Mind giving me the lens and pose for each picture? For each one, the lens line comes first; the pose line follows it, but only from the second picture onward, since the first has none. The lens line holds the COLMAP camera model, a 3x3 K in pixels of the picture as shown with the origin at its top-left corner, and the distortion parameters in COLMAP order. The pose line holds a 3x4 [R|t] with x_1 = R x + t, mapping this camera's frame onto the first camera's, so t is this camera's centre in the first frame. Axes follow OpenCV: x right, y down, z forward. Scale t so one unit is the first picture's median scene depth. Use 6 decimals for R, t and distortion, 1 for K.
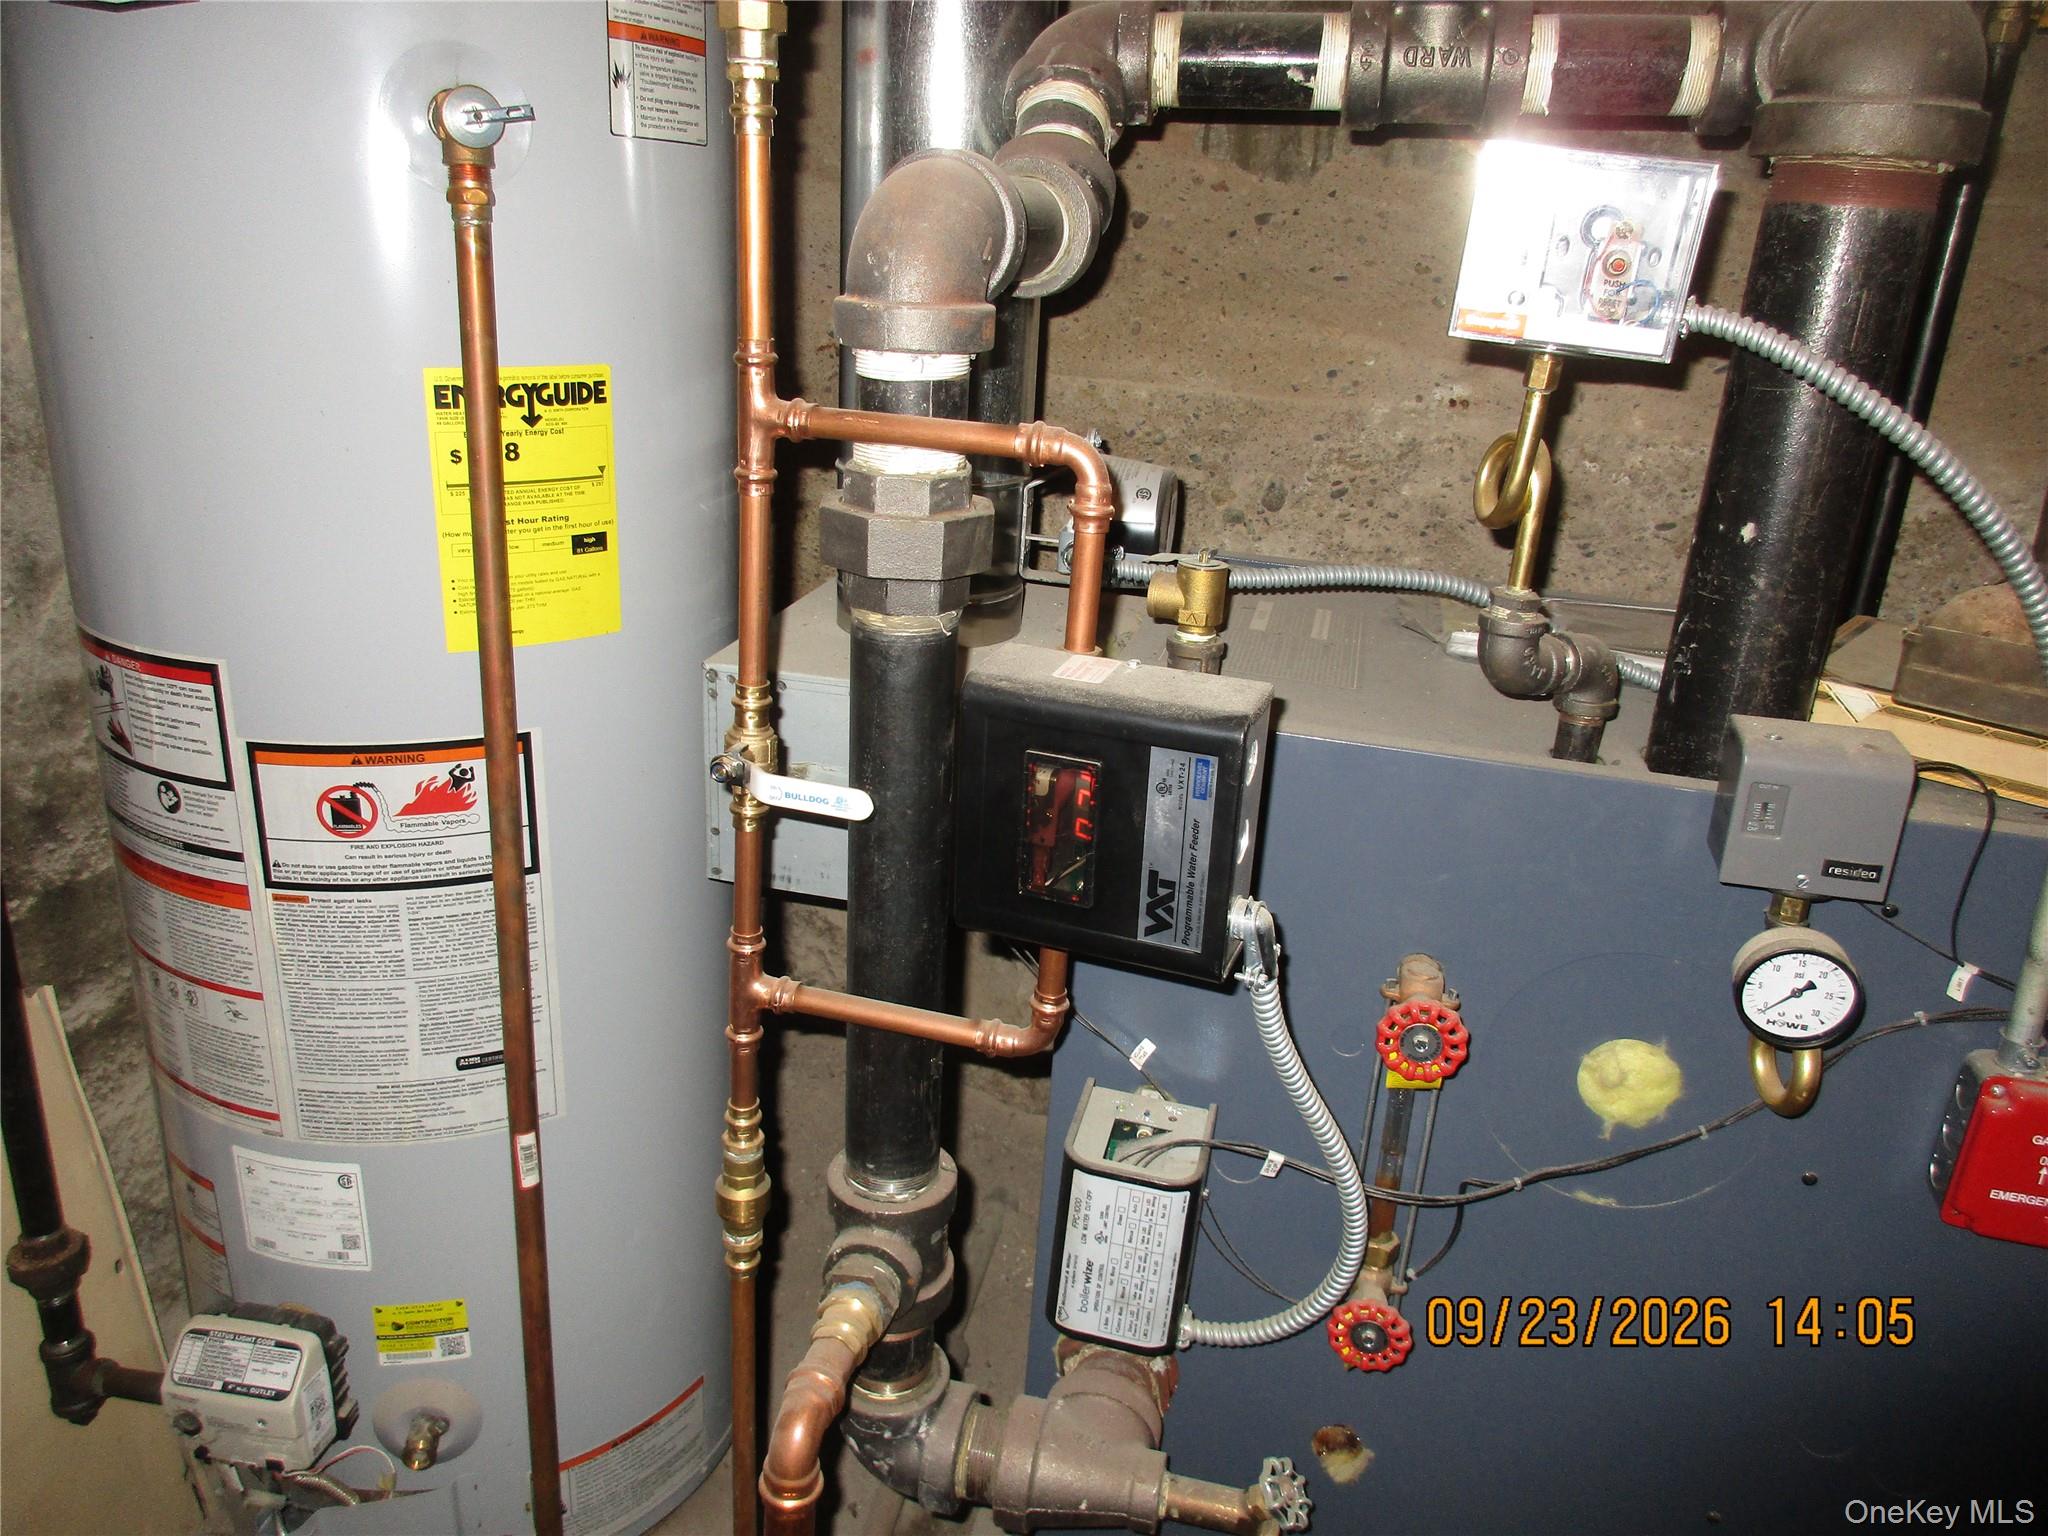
lens RADIAL K [[1517.4, 0, 1017.1], [0, 1517.4, 759.7], [0, 0, 1]] dist [-0.006555, -0.000457]
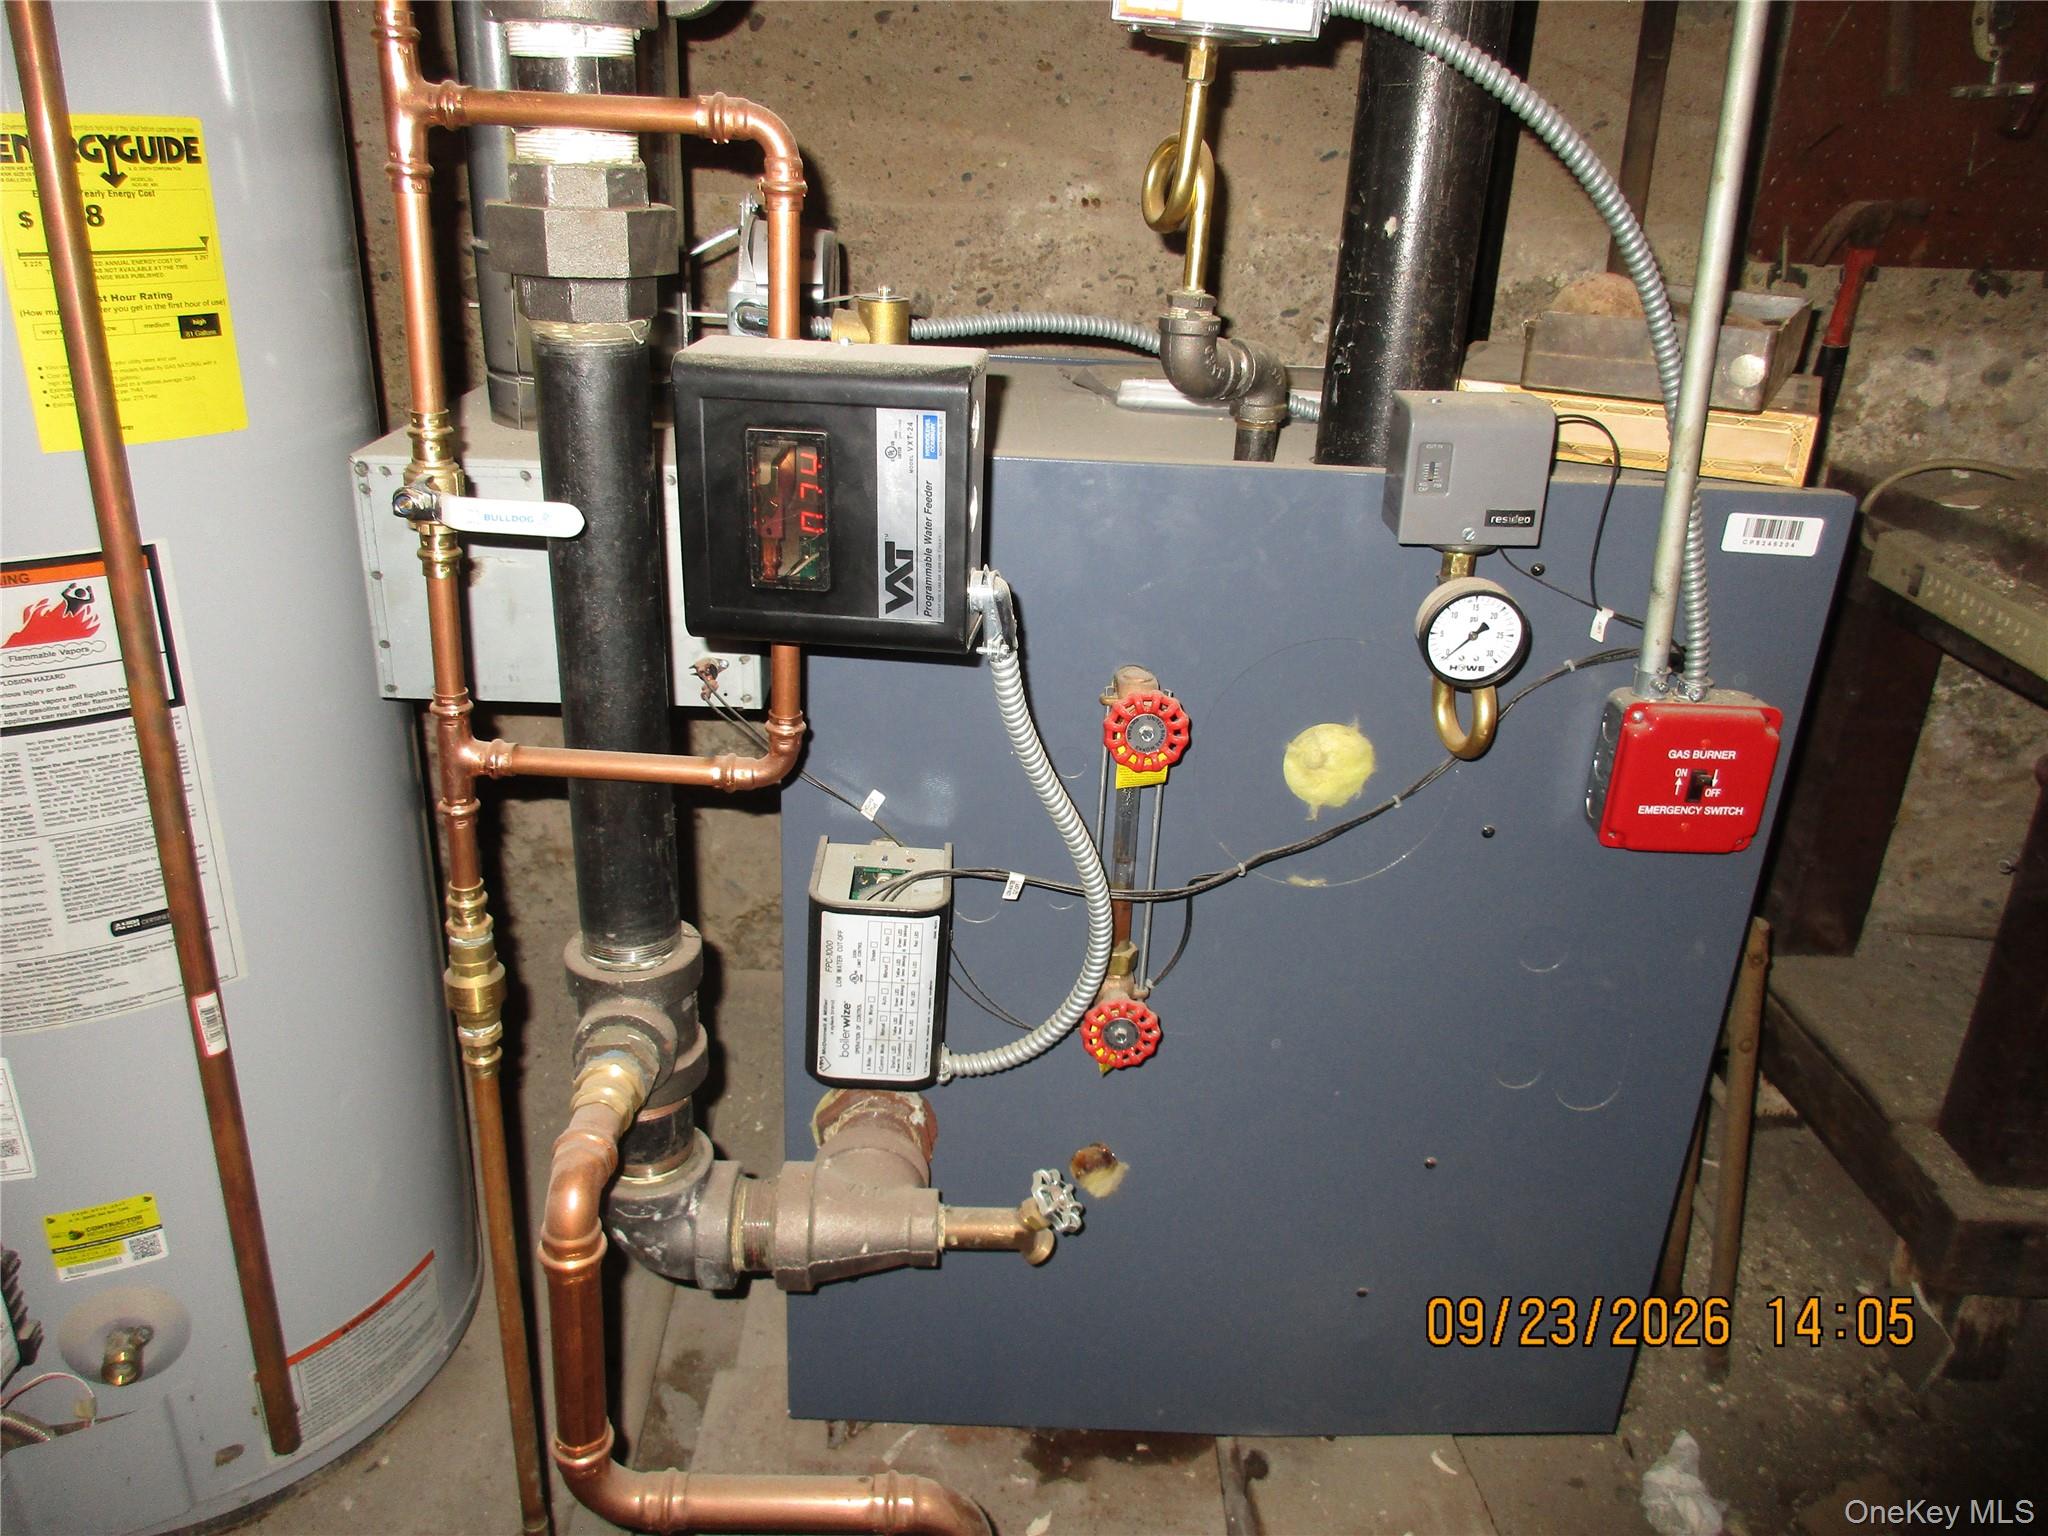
lens RADIAL K [[1517.4, 0, 1017.1], [0, 1517.4, 759.7], [0, 0, 1]] dist [-0.006555, -0.000457]
pose [[0.967333, -0.111019, 0.227907, -0.053126], [0.099954, 0.993207, 0.059571, 0.122230], [-0.232972, -0.034845, 0.971859, 0.008220]]
